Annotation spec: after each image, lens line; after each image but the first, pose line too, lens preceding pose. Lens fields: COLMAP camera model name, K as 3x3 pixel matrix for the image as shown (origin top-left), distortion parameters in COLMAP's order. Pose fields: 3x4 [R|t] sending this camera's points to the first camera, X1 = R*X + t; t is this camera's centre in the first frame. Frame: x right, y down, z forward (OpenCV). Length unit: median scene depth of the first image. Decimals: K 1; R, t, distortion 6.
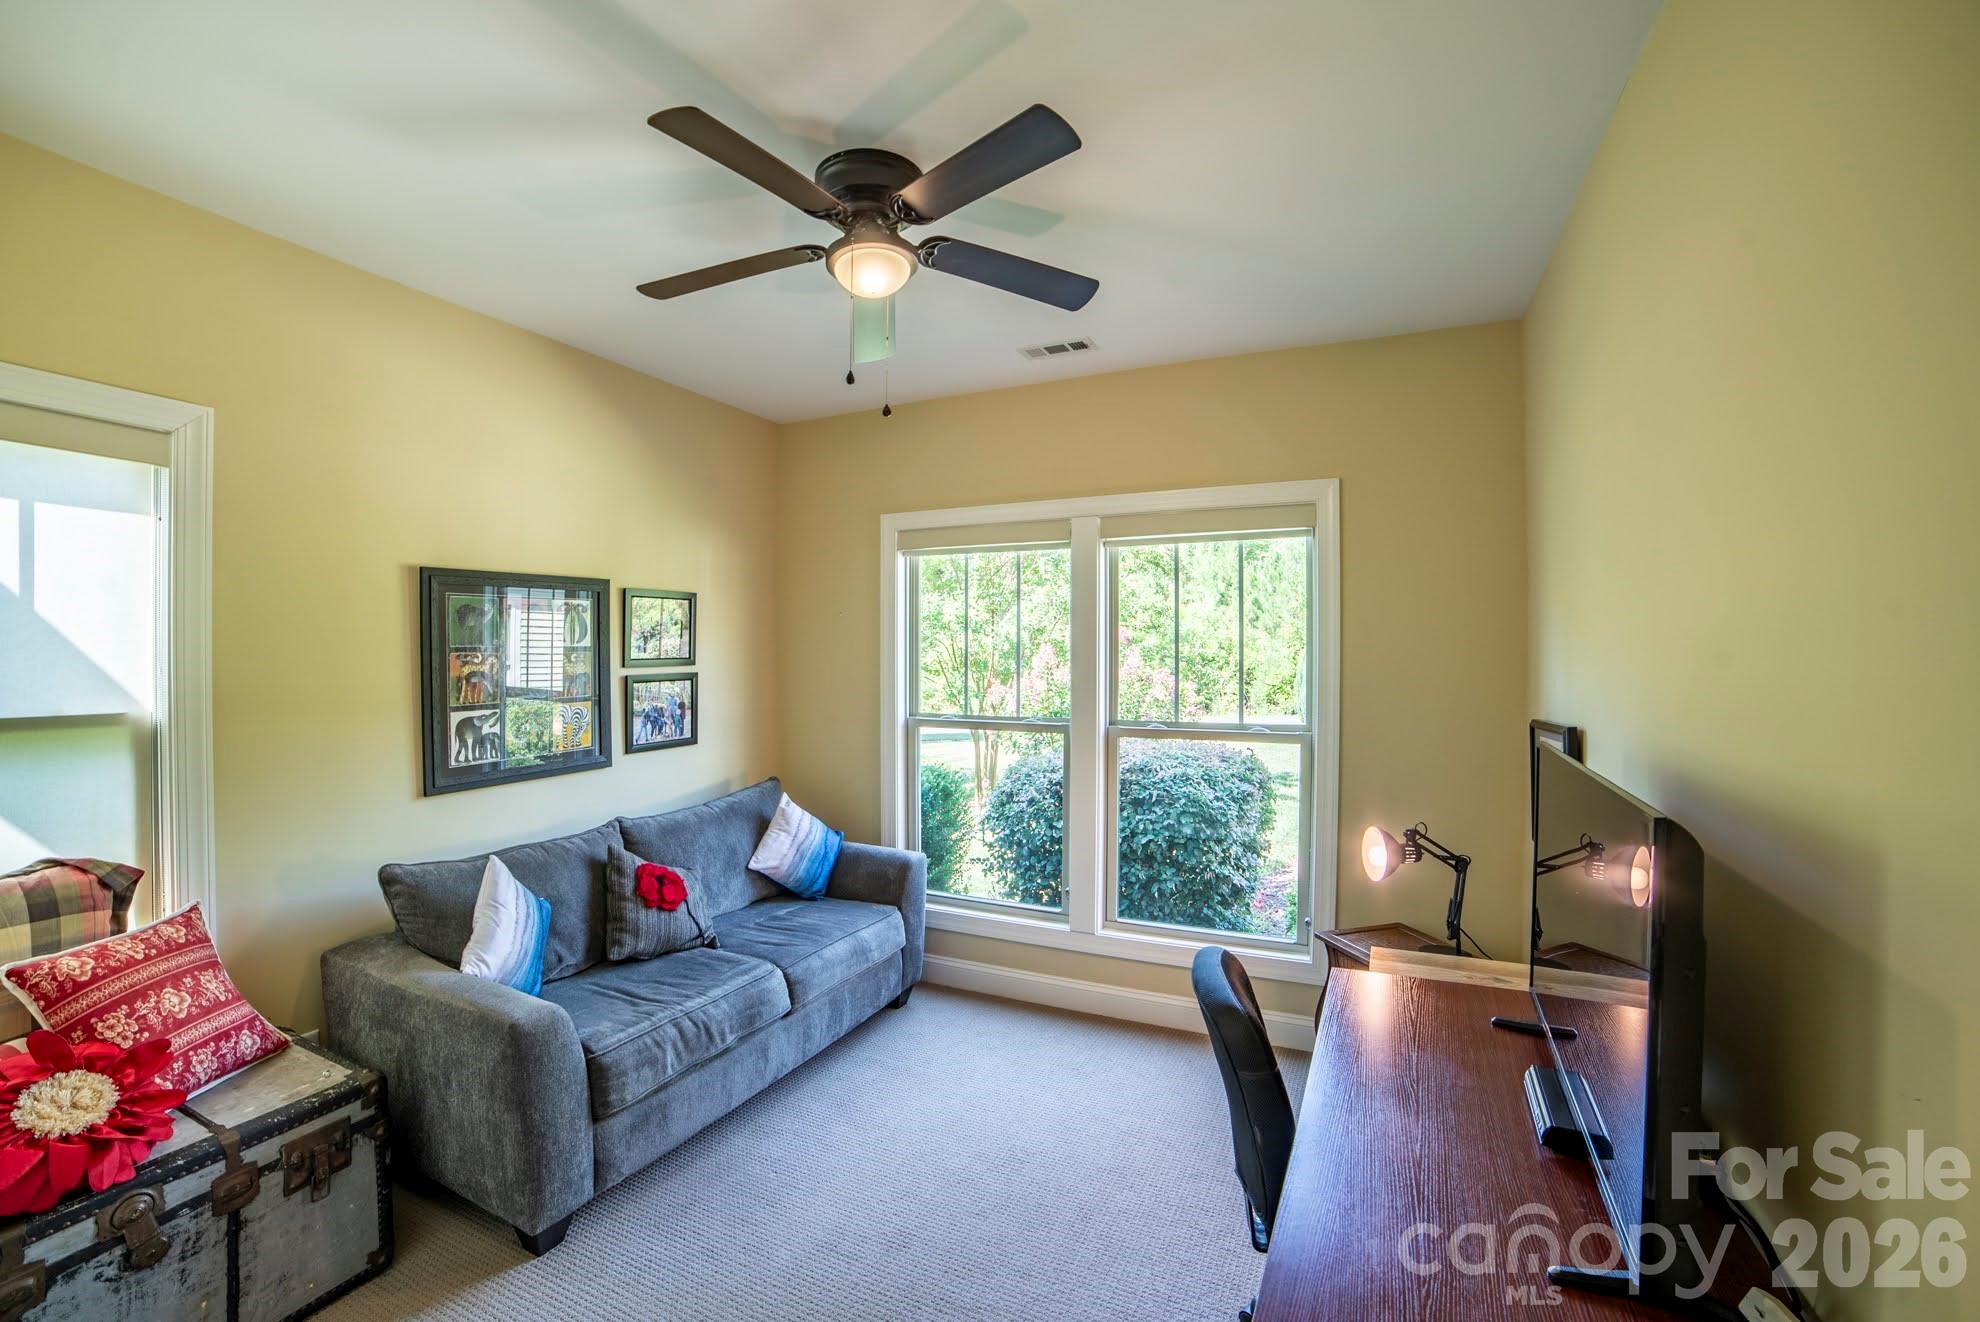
lens RADIAL K [[858.6, 0, 990.0], [0, 858.6, 661.0], [0, 0, 1]] dist [-0.000348, 0.000036]
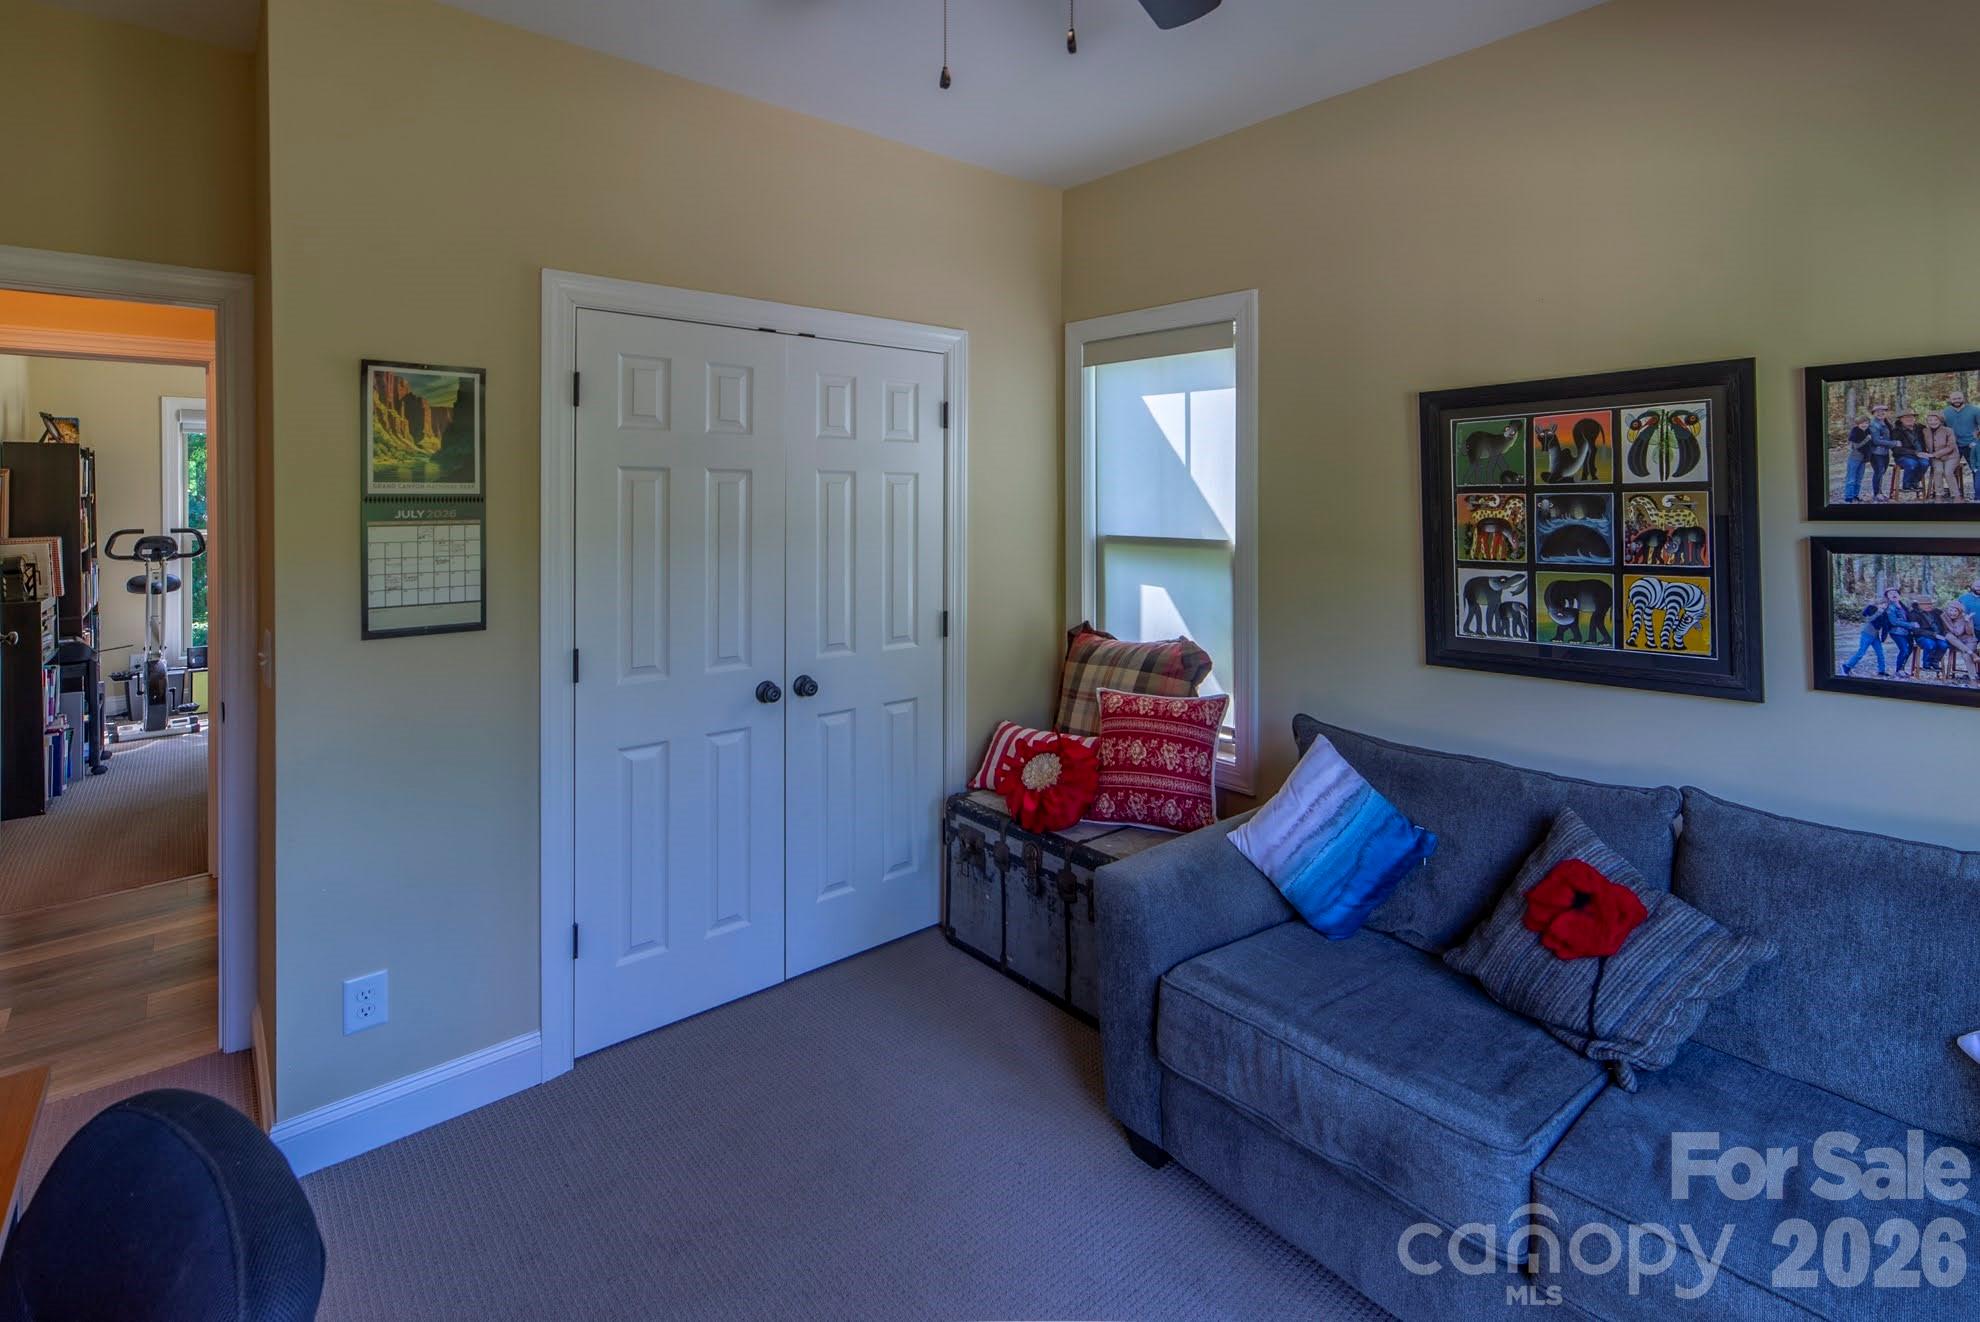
lens RADIAL K [[920.2, 0, 993.7], [0, 920.2, 499.5], [0, 0, 1]] dist [-0.024600, -0.000051]
pose [[-0.392846, 0.002295, -0.919602, 0.320838], [-0.006750, 0.999963, 0.005379, -0.005728], [0.919580, 0.008321, -0.392816, 0.916646]]
